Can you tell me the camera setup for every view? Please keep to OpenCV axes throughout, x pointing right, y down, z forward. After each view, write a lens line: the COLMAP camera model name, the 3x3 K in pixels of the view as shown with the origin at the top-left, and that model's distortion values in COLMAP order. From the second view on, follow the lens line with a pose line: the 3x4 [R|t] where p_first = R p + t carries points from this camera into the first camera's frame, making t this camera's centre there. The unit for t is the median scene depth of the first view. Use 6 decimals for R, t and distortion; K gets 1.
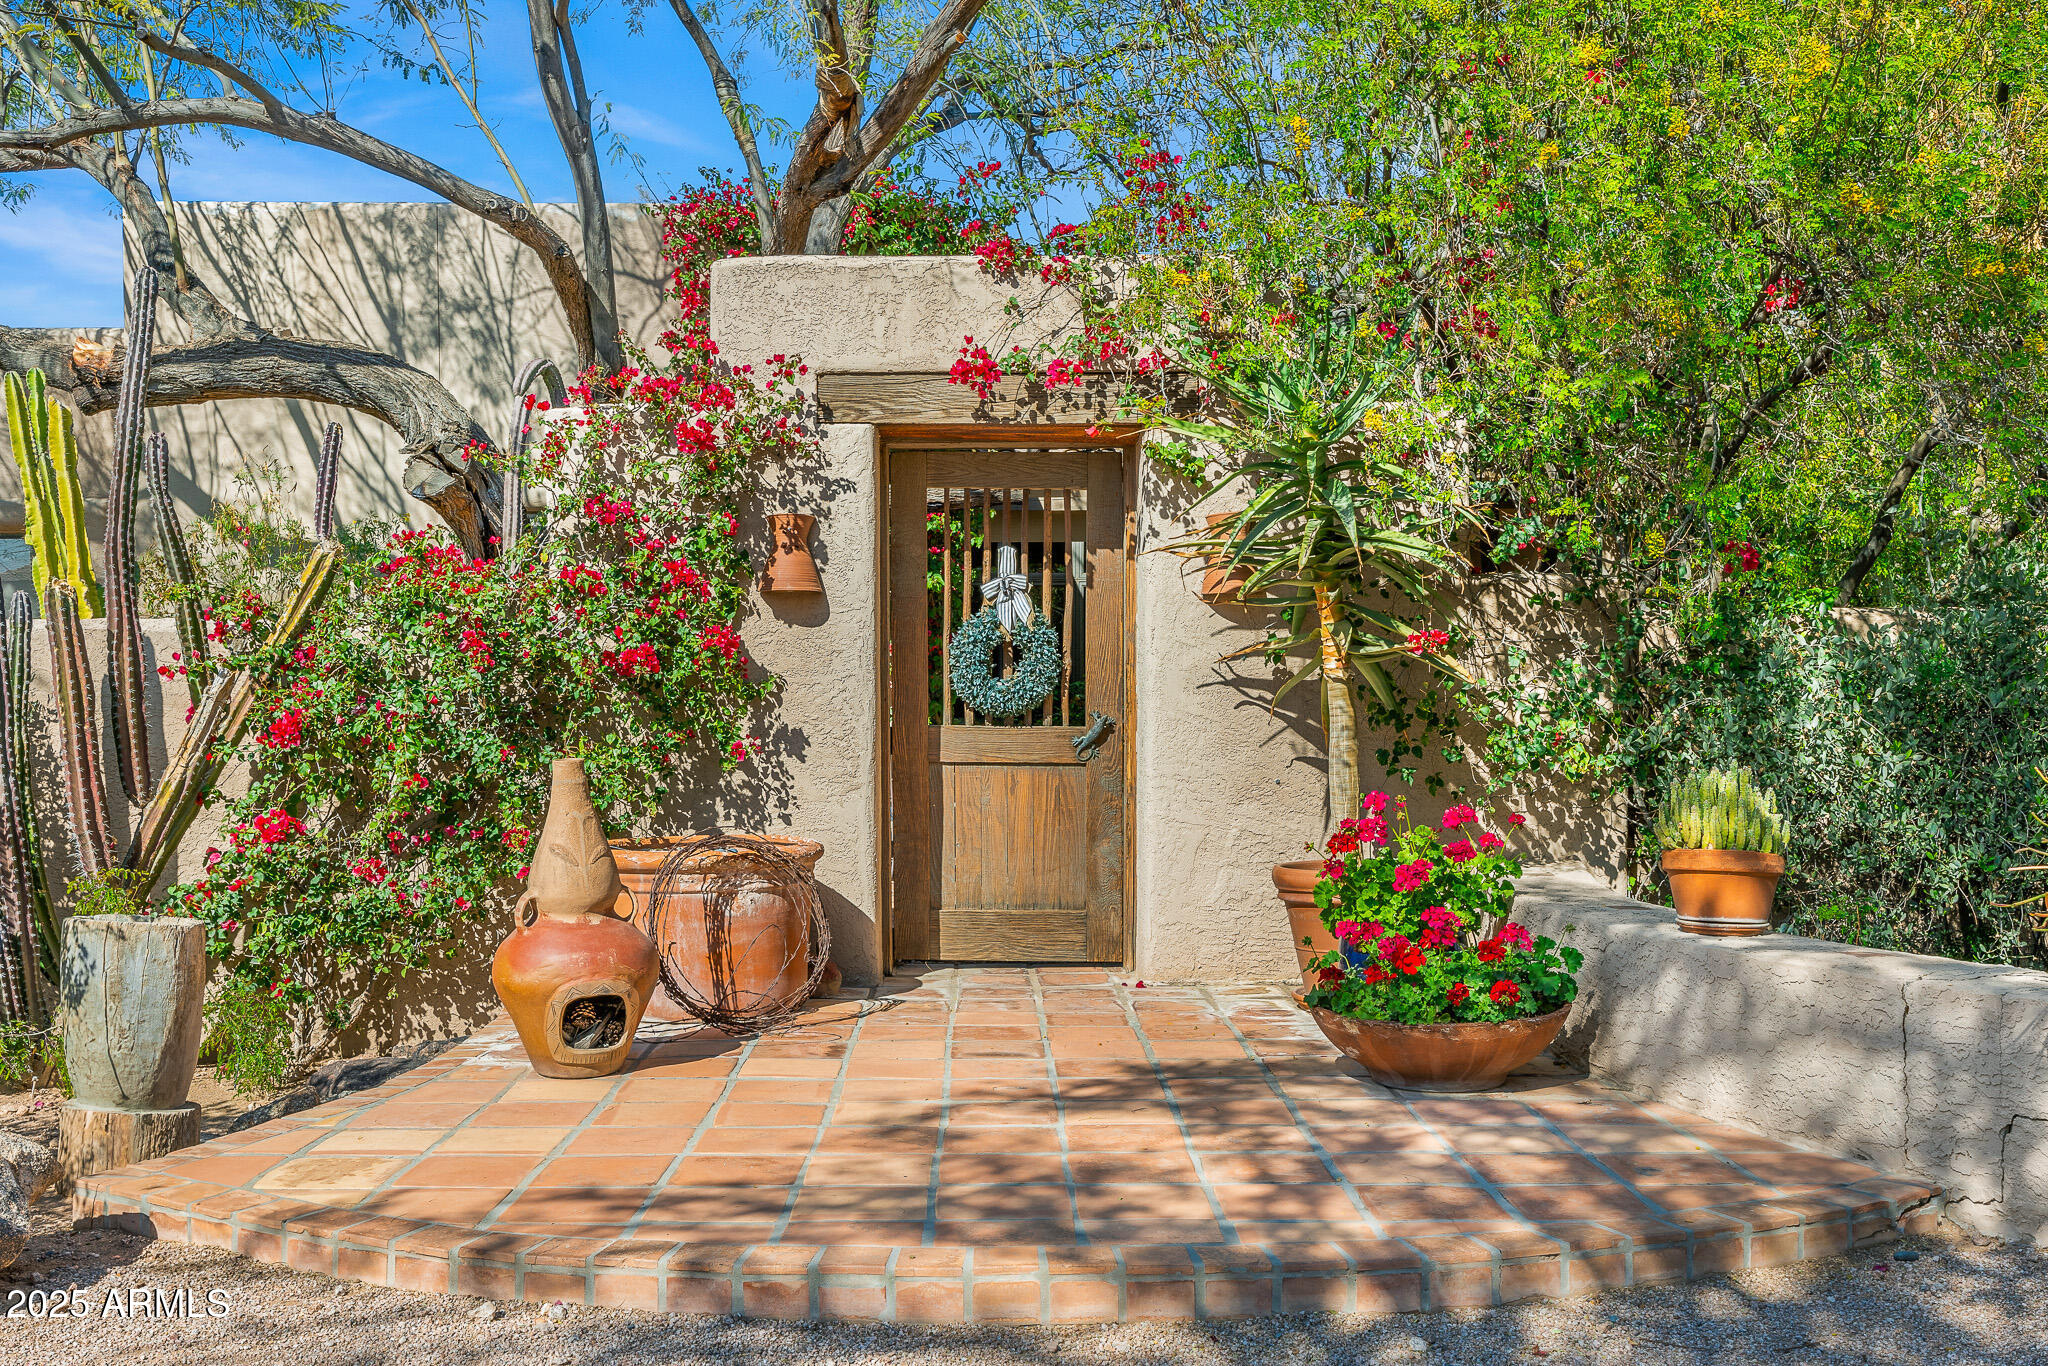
lens RADIAL K [[2047.6, 0, 1022.9], [0, 2047.6, 686.4], [0, 0, 1]] dist [0.004873, 0.000000]
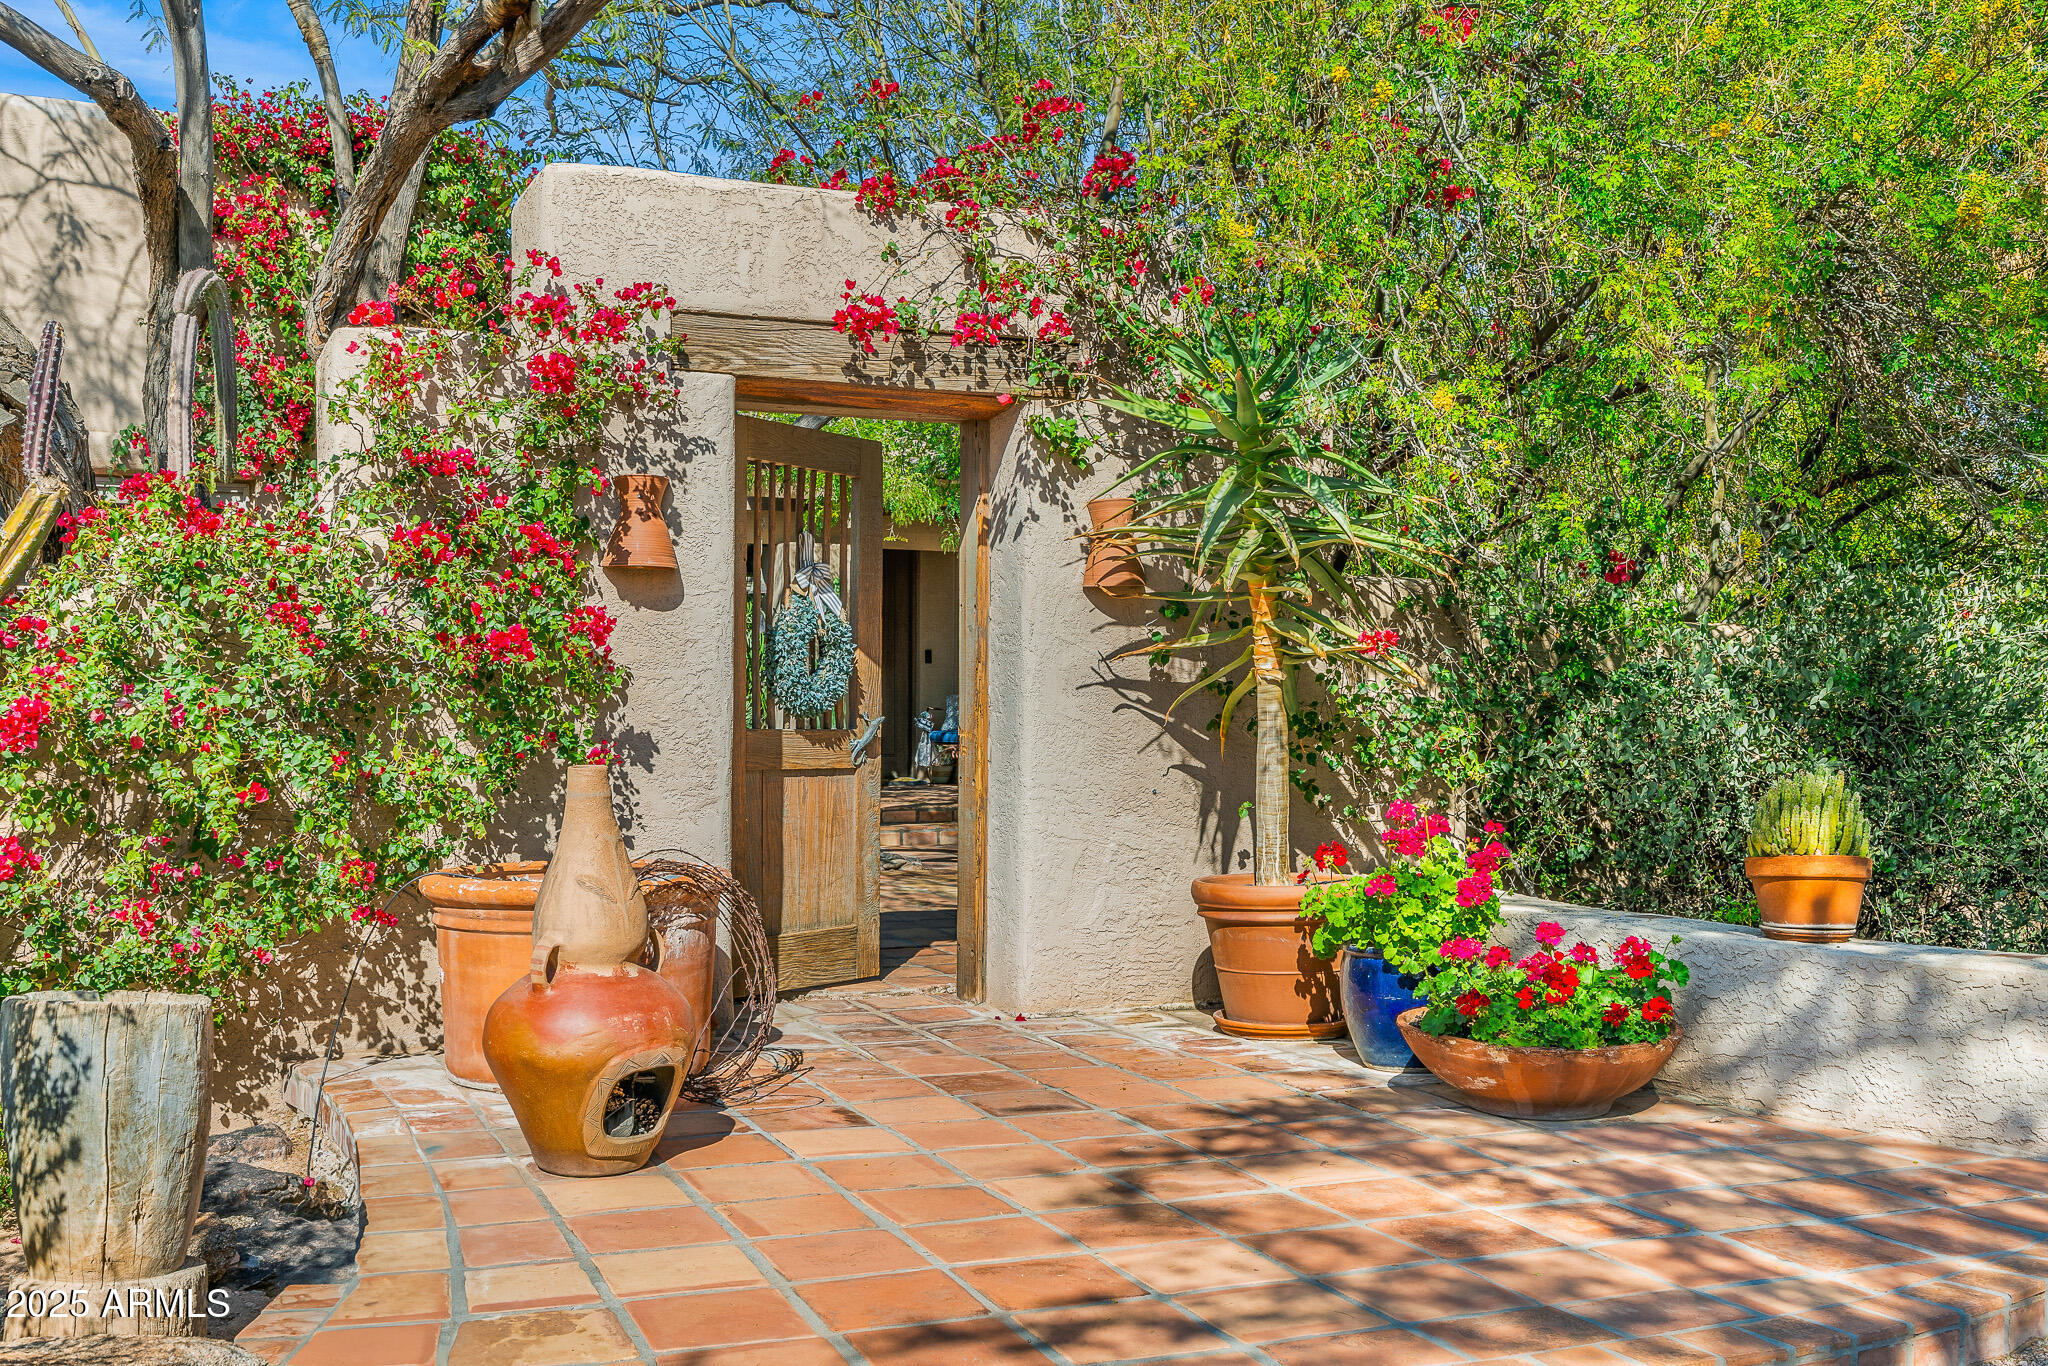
lens RADIAL K [[2047.6, 0, 1024.5], [0, 2047.6, 682.8], [0, 0, 1]] dist [0.004873, 0.000000]
pose [[0.929399, 0.013570, 0.368827, -0.274452], [-0.009832, 0.999879, -0.012014, 0.009221], [-0.368945, 0.007539, 0.929421, 0.164459]]
